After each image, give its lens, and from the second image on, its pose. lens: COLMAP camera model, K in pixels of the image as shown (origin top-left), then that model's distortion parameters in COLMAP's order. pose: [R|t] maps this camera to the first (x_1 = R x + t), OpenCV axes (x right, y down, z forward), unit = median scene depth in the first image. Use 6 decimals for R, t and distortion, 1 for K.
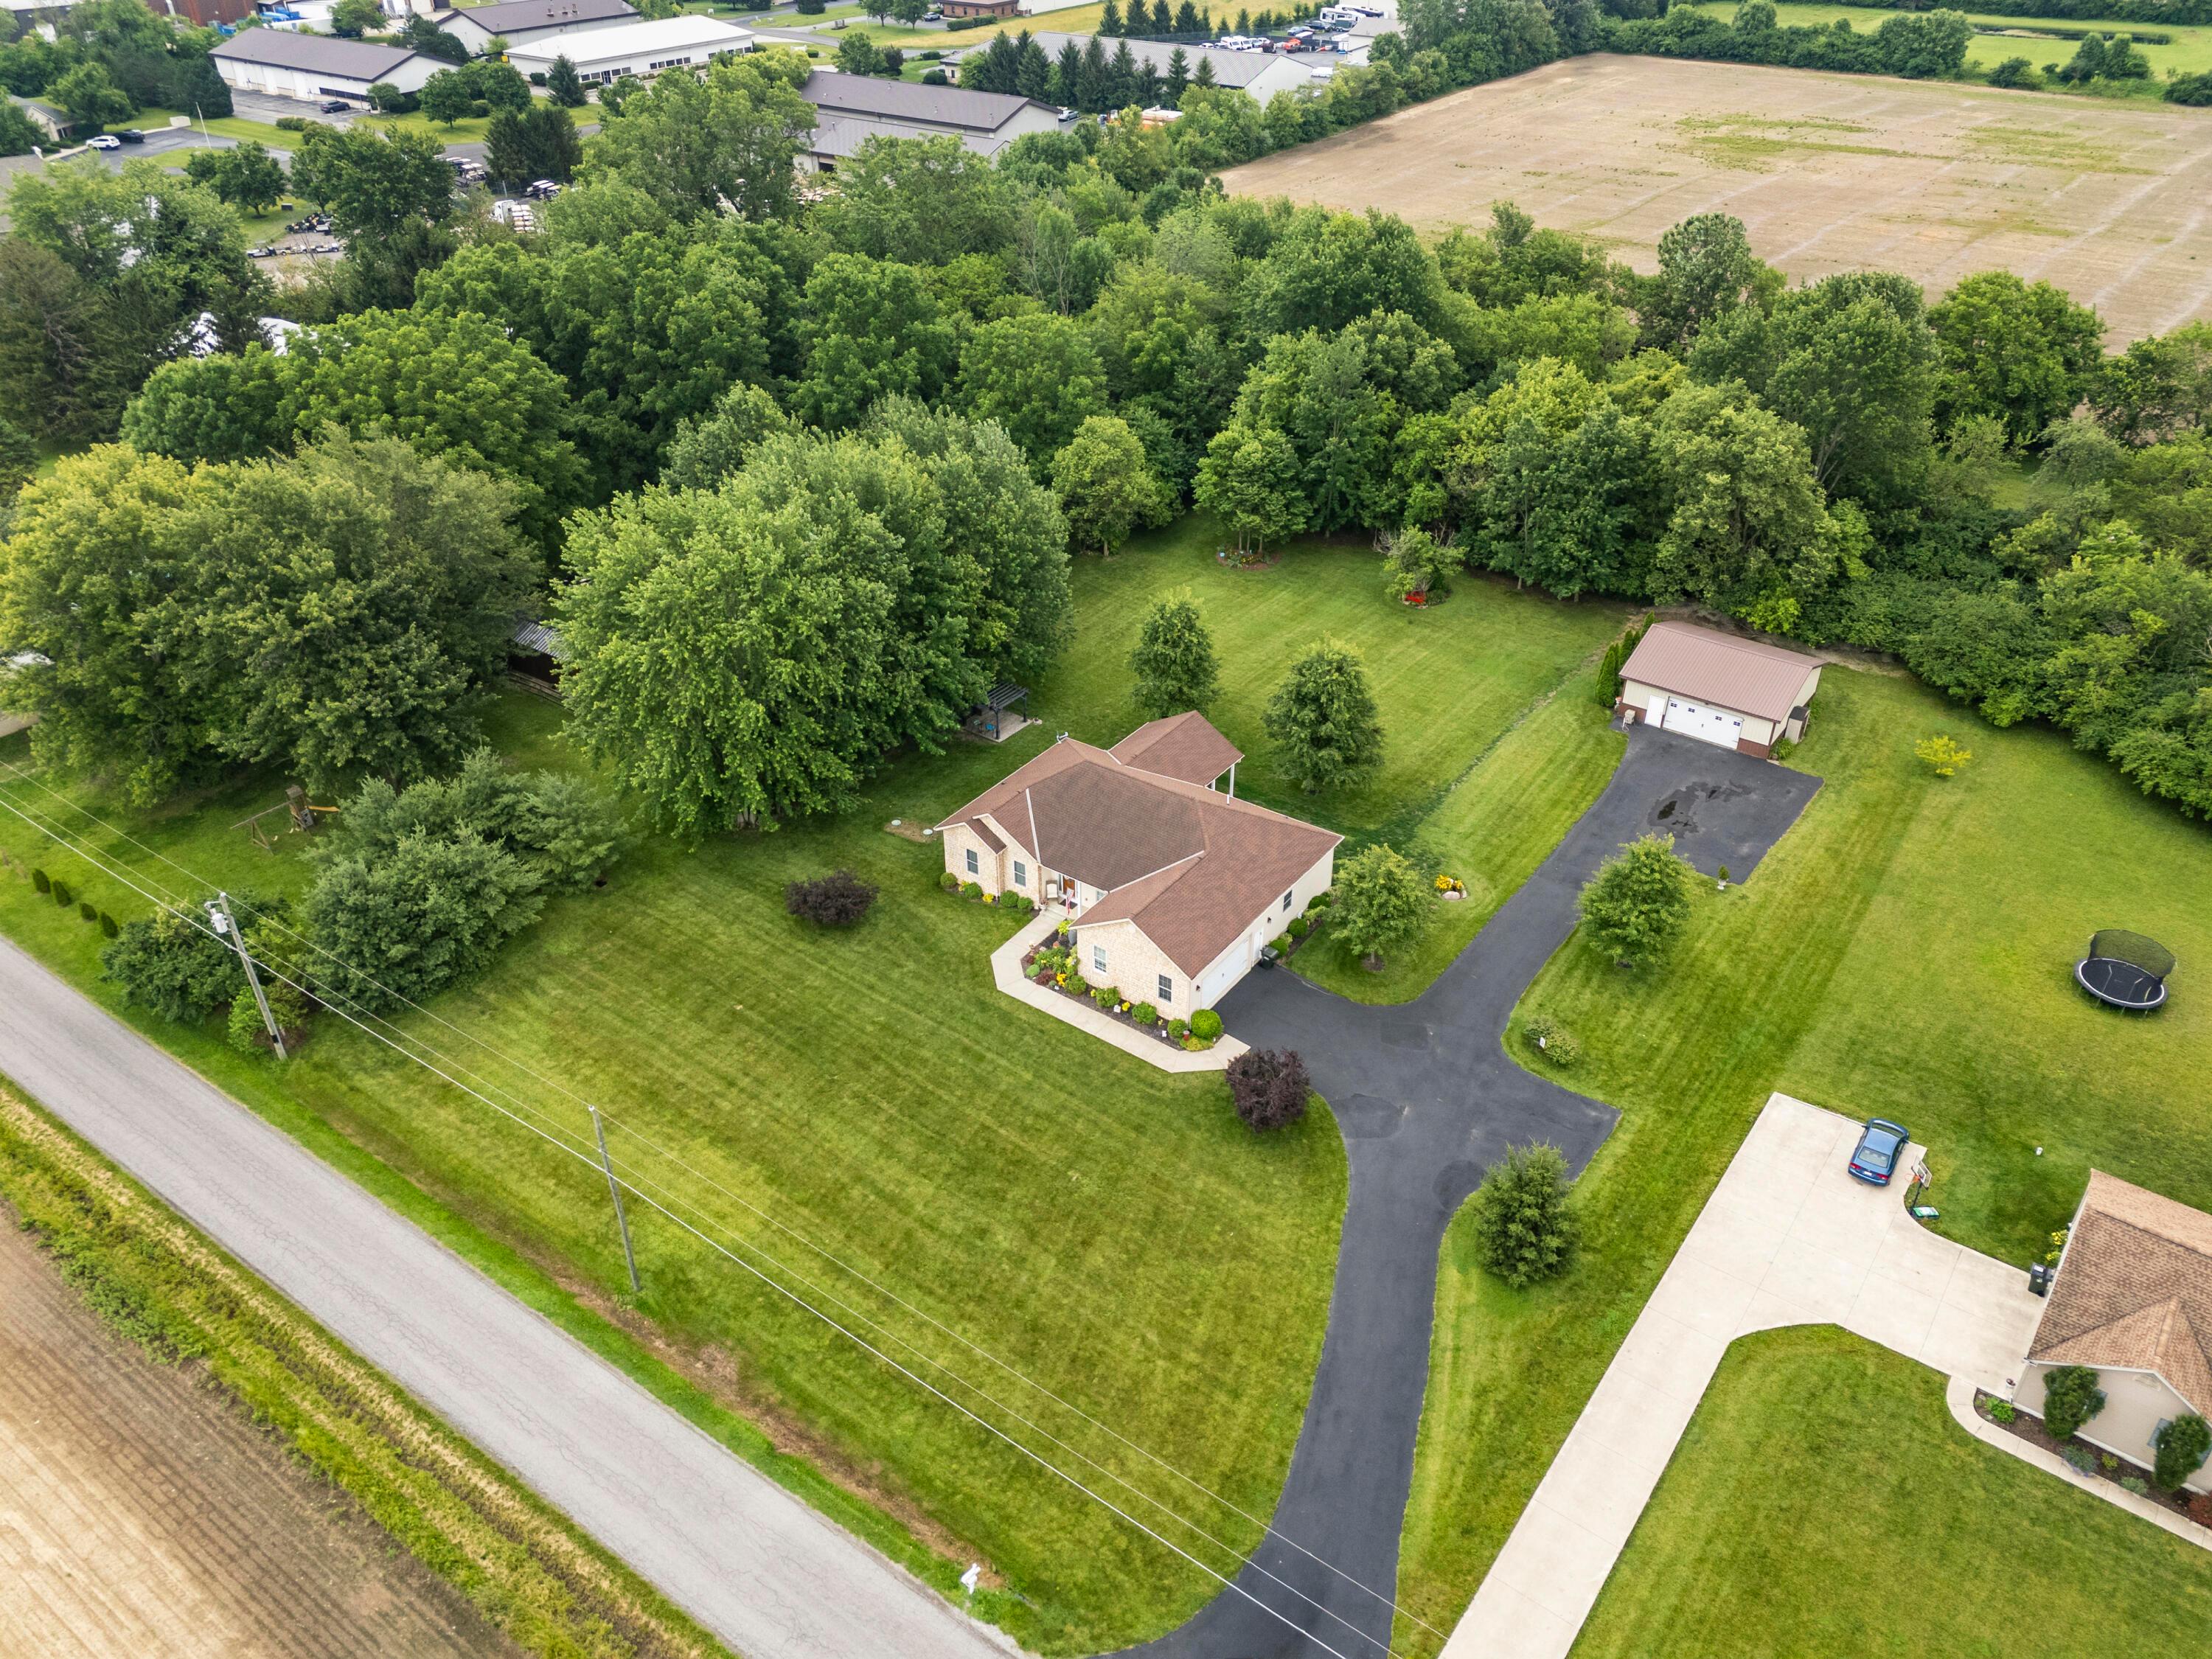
lens RADIAL K [[1625.3, 0, 1106.0], [0, 1625.3, 829.5], [0, 0, 1]] dist [0.056155, -0.042899]
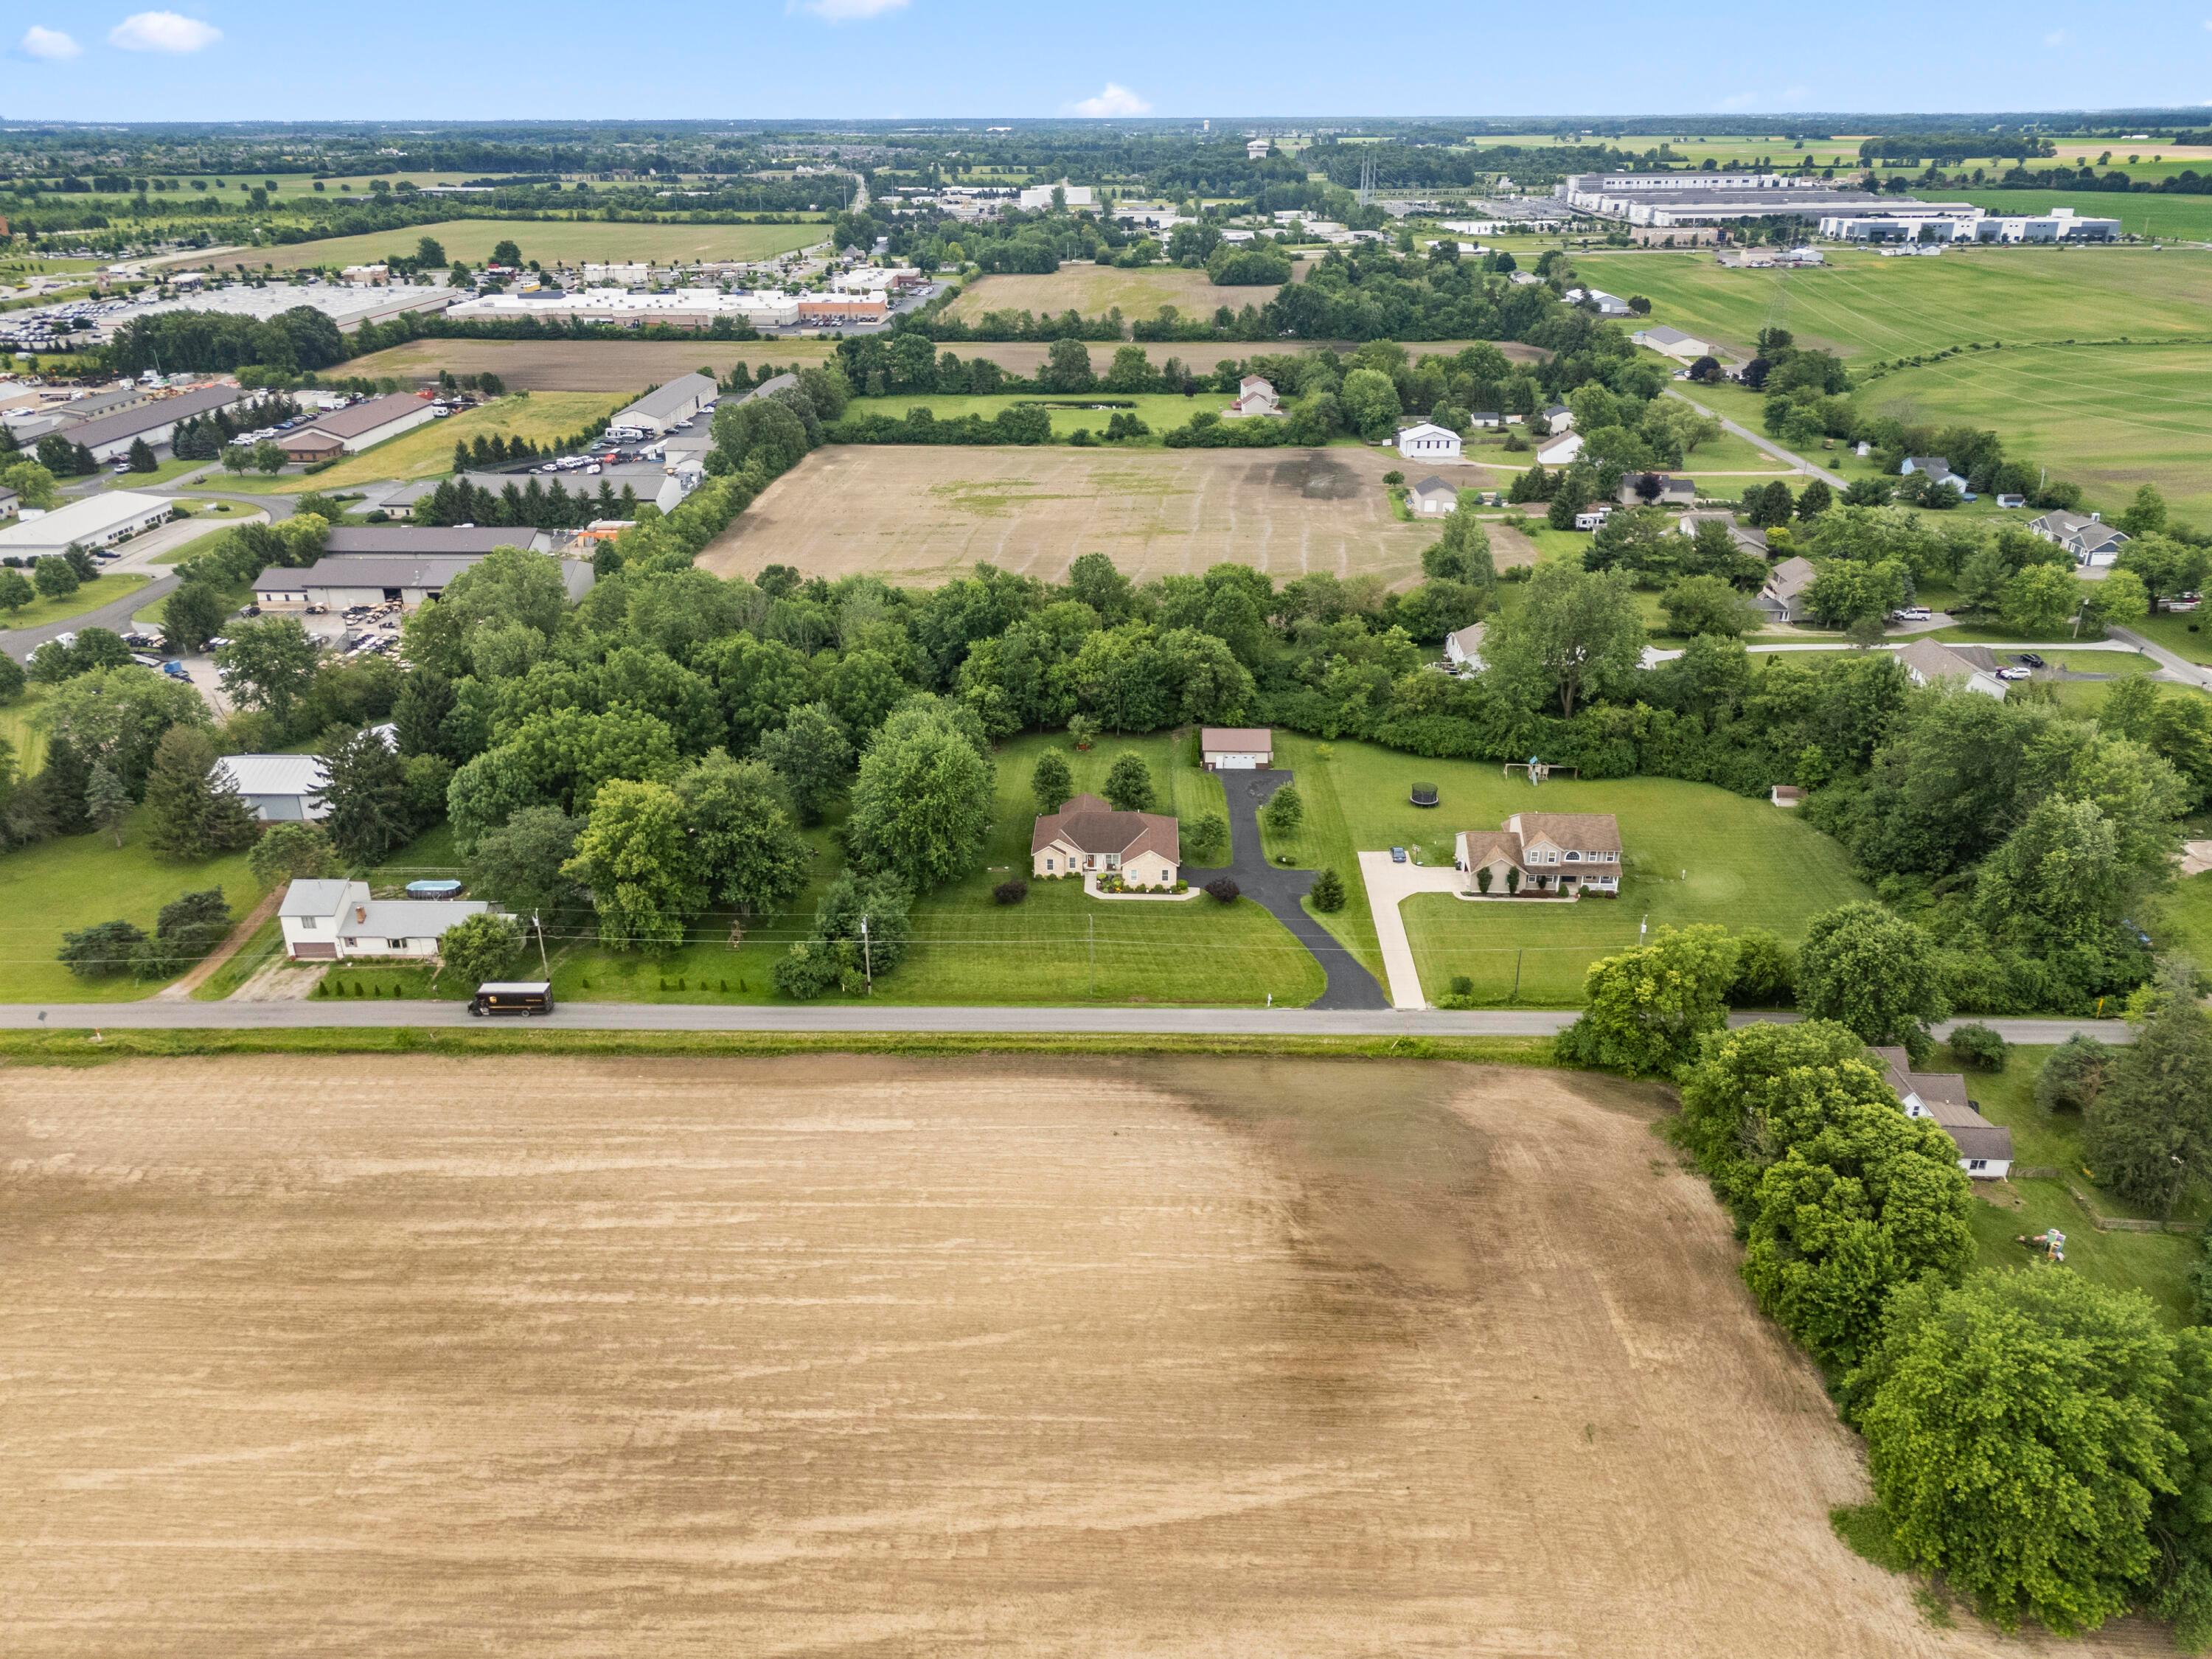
lens RADIAL K [[1624.0, 0, 1106.0], [0, 1624.0, 829.5], [0, 0, 1]] dist [0.114793, -0.155784]
pose [[0.824924, -0.226127, 0.518041, -1.040493], [0.311388, 0.946684, -0.082621, 0.162787], [-0.471739, 0.229468, 0.851356, -0.892887]]
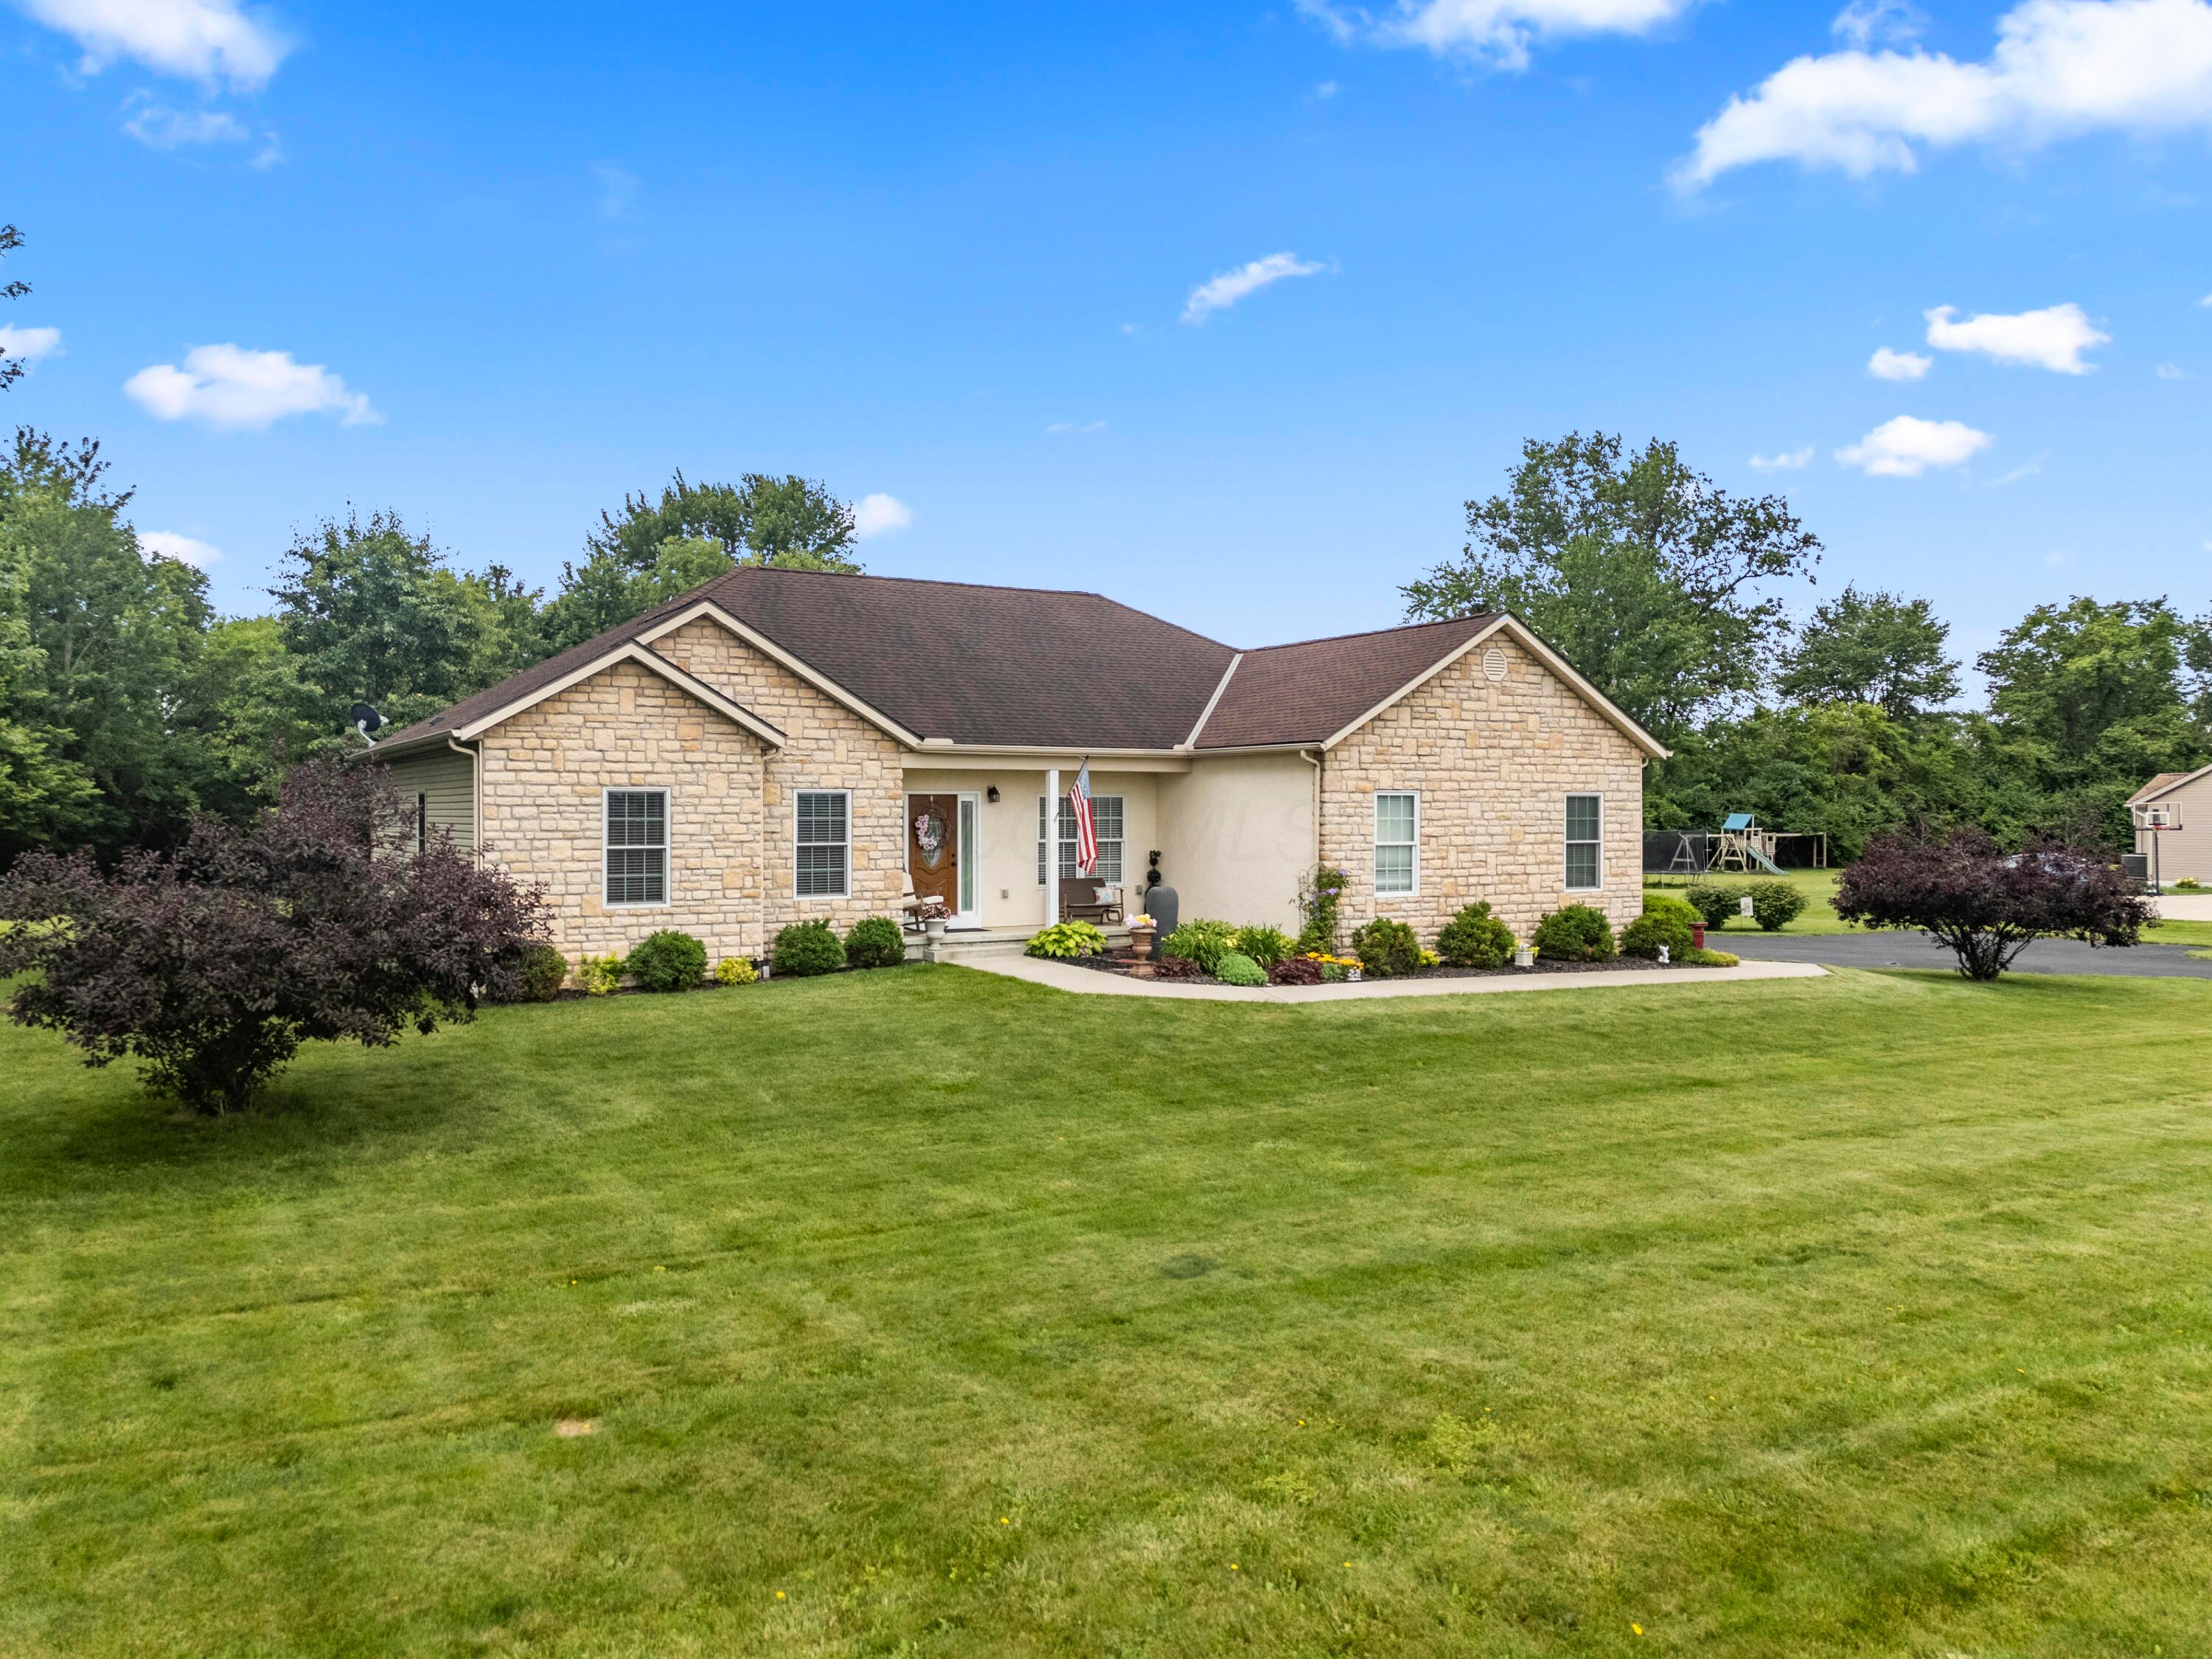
lens RADIAL K [[1625.3, 0, 1106.0], [0, 1625.3, 829.5], [0, 0, 1]] dist [0.056155, -0.042899]
pose [[0.407064, -0.006394, 0.913377, -0.238221], [0.503230, 0.836093, -0.218421, 0.091514], [-0.762272, 0.548550, 0.343561, 0.733088]]
